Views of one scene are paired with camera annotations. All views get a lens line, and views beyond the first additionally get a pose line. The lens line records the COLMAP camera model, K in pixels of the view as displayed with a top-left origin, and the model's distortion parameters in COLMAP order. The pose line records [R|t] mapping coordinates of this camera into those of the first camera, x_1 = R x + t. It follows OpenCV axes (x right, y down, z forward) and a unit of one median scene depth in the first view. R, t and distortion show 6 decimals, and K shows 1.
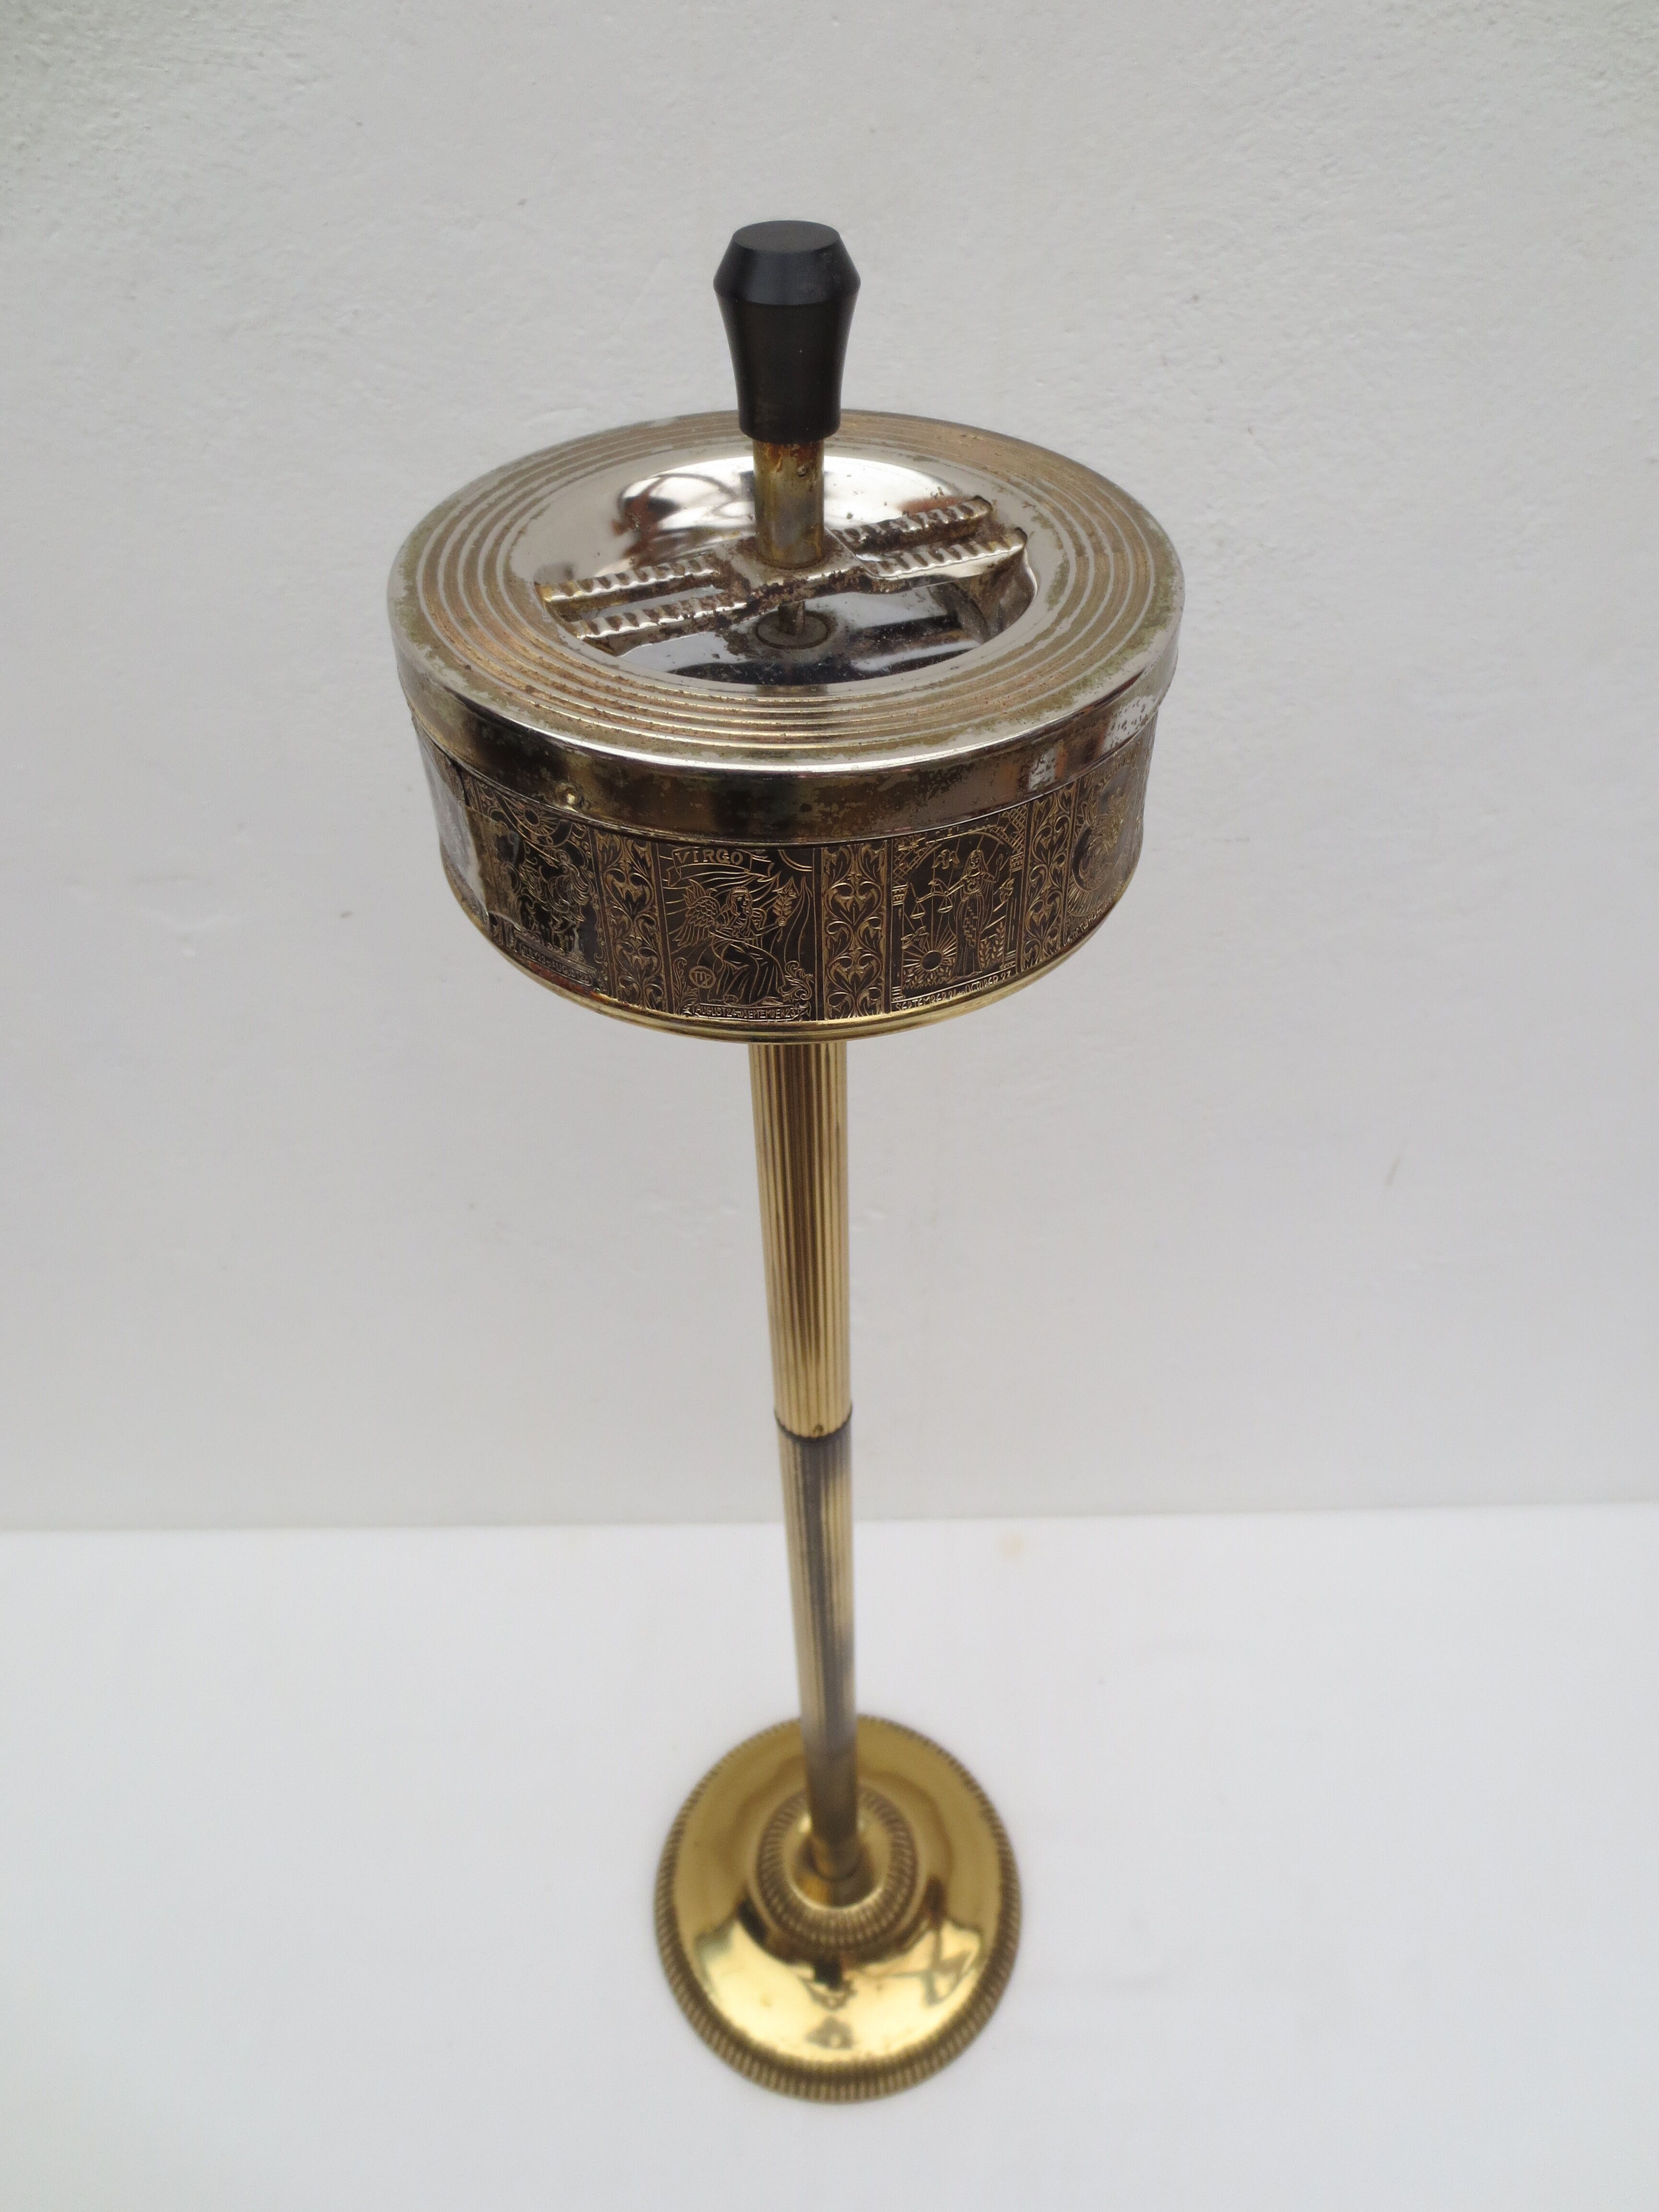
lens RADIAL K [[1546.9, 0, 830.9], [0, 1546.9, 1103.7], [0, 0, 1]] dist [-0.022978, 0.001068]
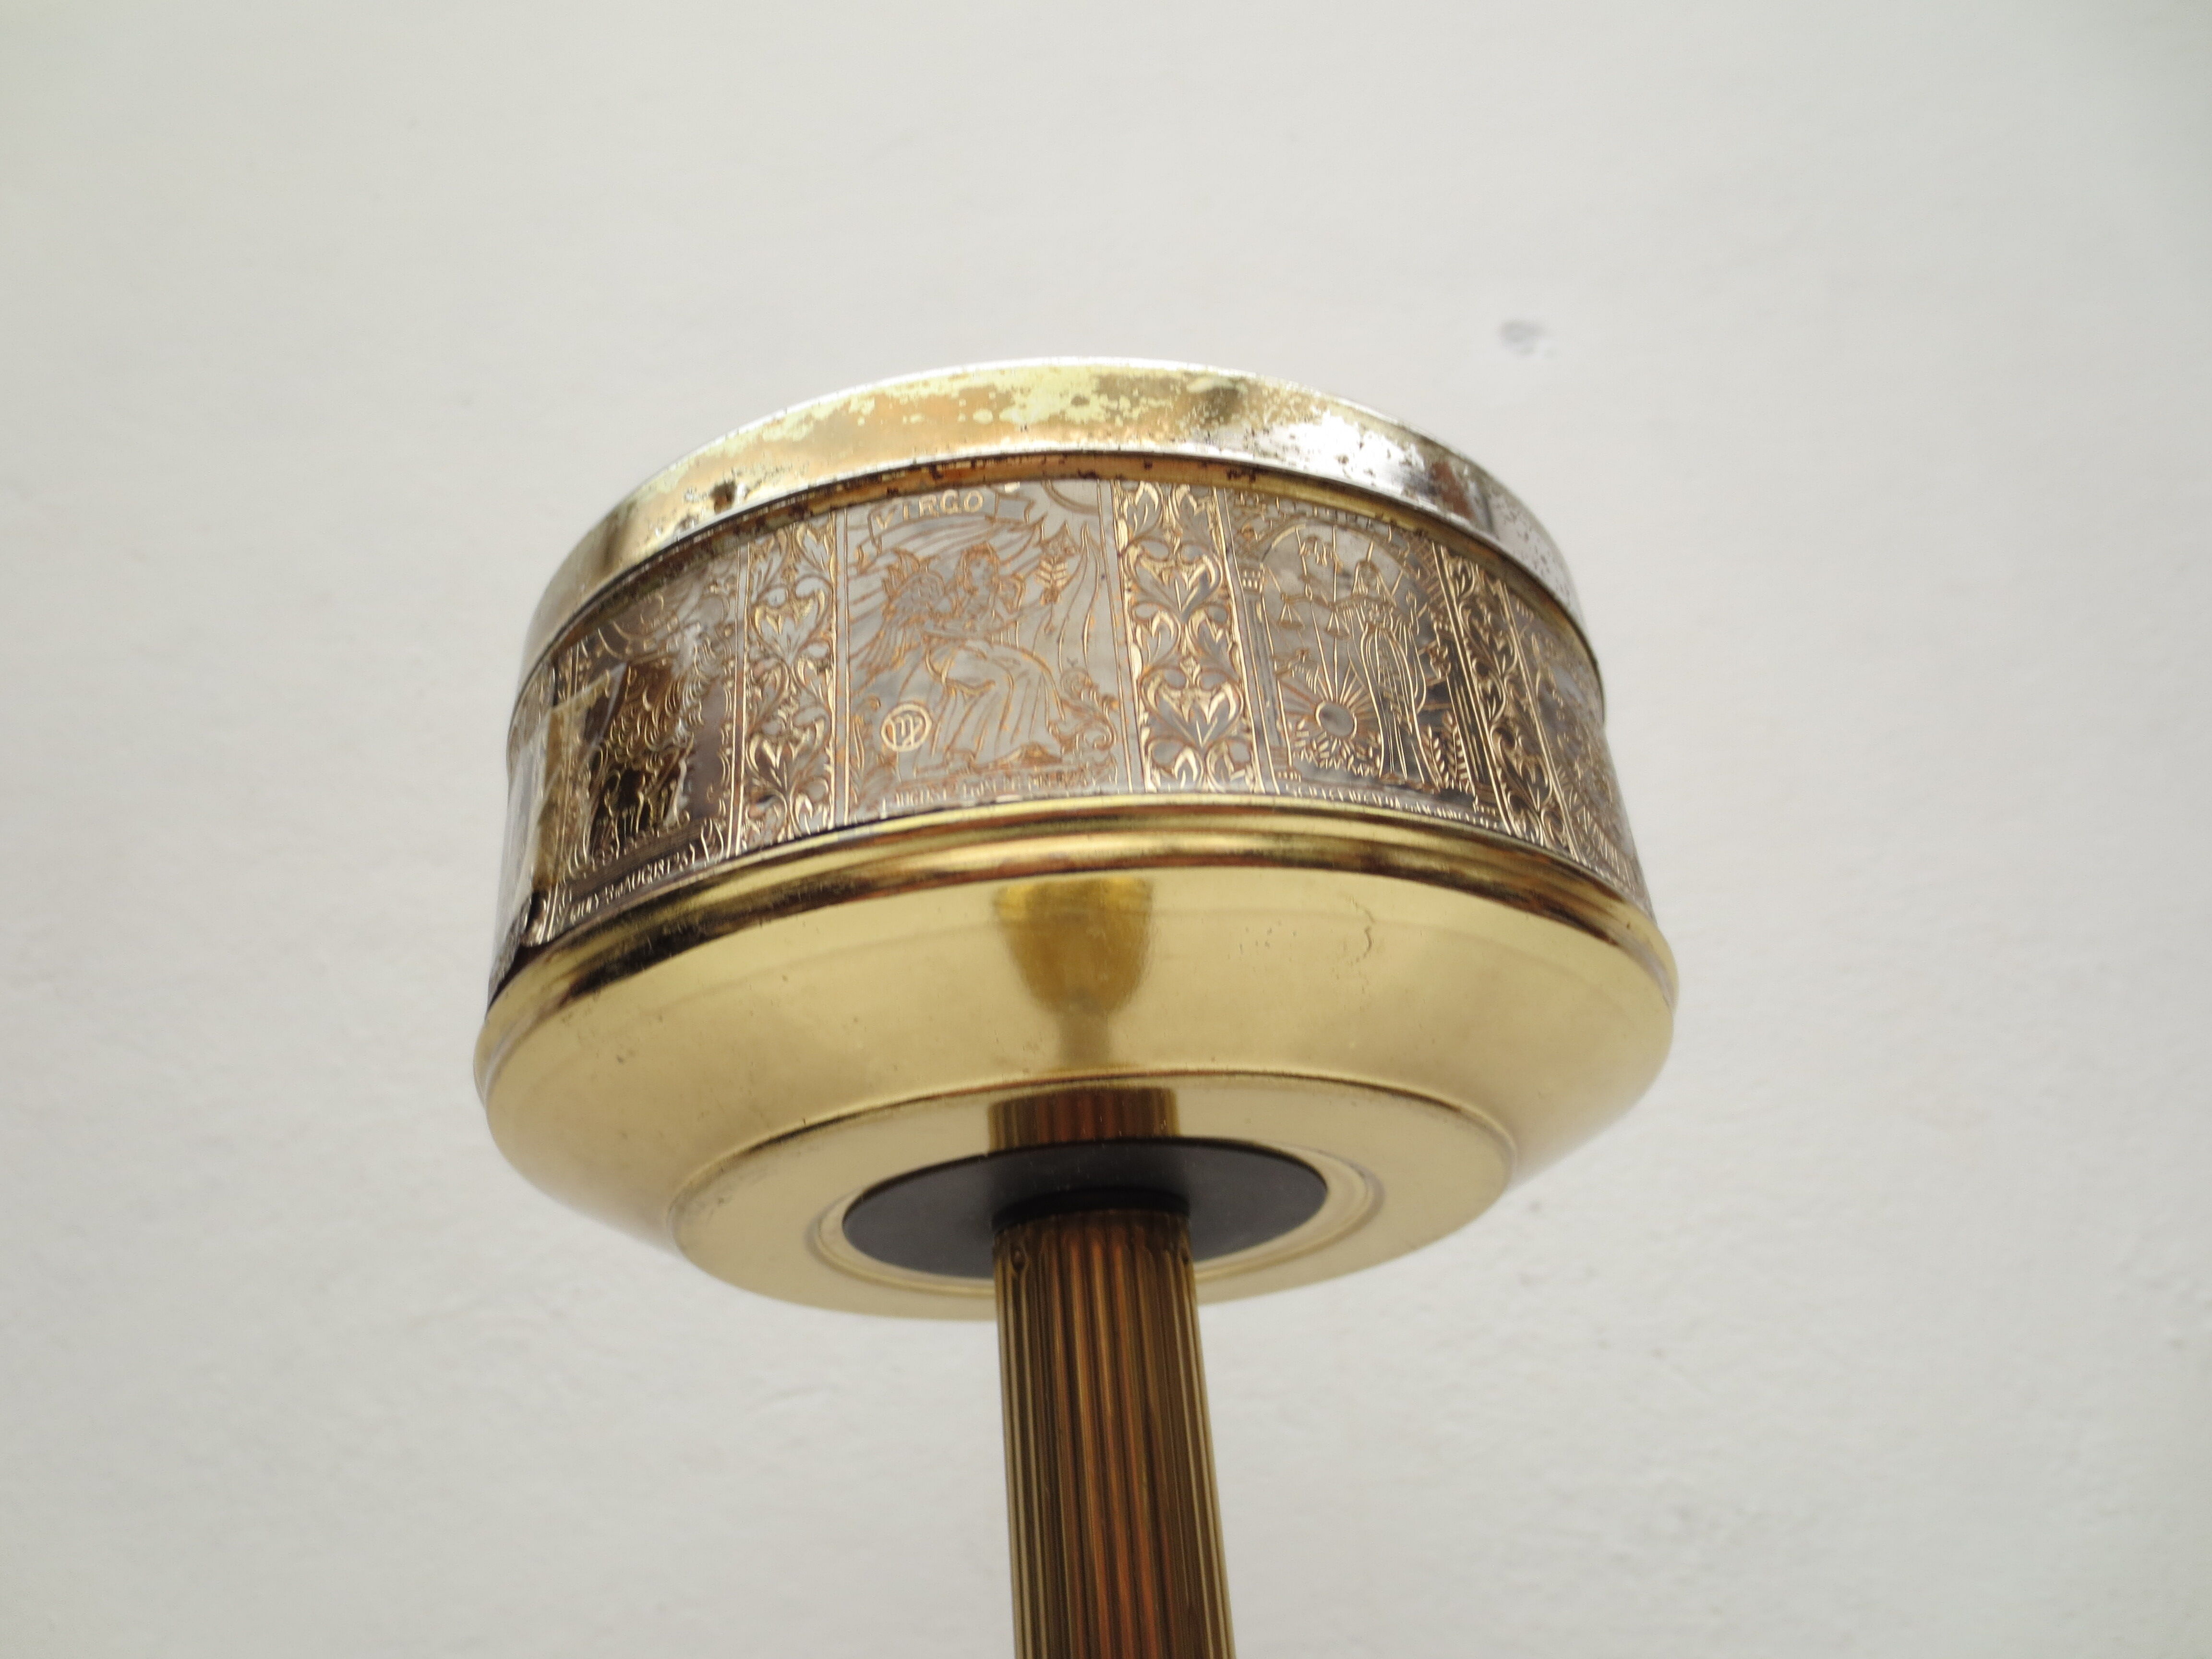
lens RADIAL K [[1559.5, 0, 1080.1], [0, 1559.5, 838.0], [0, 0, 1]] dist [-0.028423, 0.002412]
pose [[0.997209, -0.073020, 0.015553, -0.034169], [0.036135, 0.289775, -0.956413, 0.418040], [0.065330, 0.954305, 0.291604, 0.850418]]
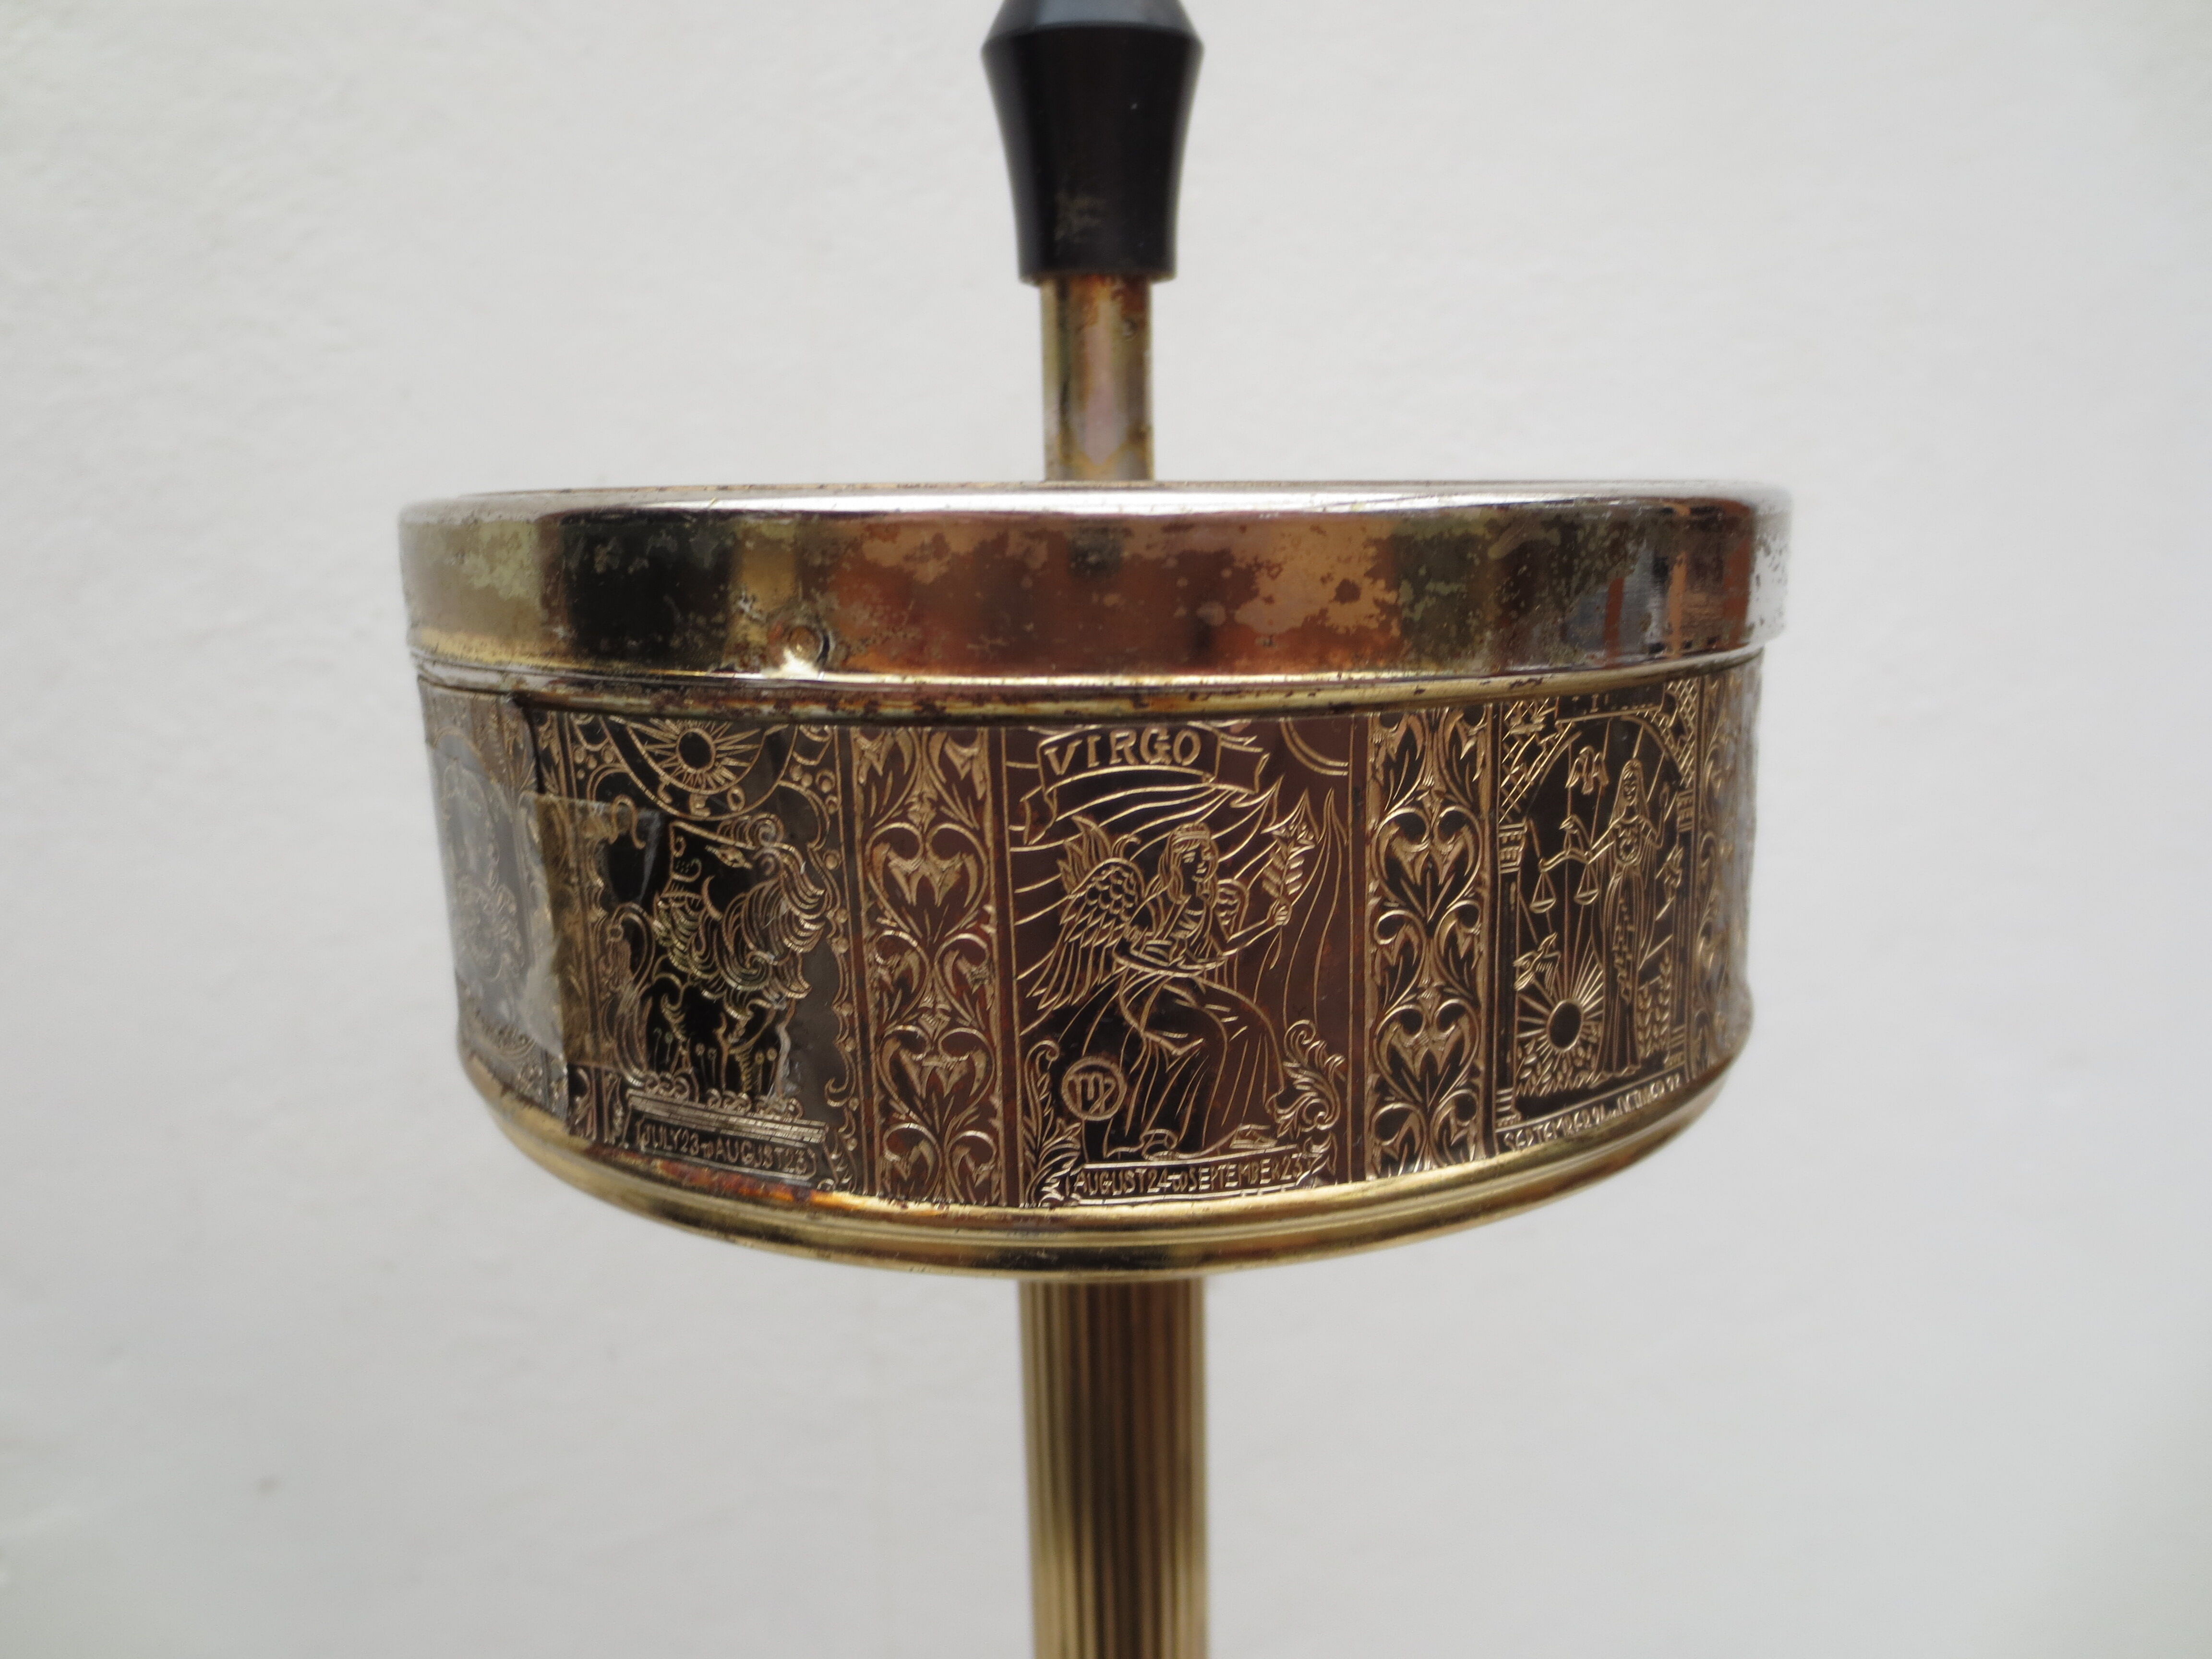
lens RADIAL K [[1546.7, 0, 1082.8], [0, 1546.7, 812.1], [0, 0, 1]] dist [-0.024061, 0.004575]
pose [[0.983819, -0.054753, 0.170592, -0.149005], [0.138830, 0.834842, -0.532695, 0.078692], [-0.113251, 0.547759, 0.828936, 0.579113]]
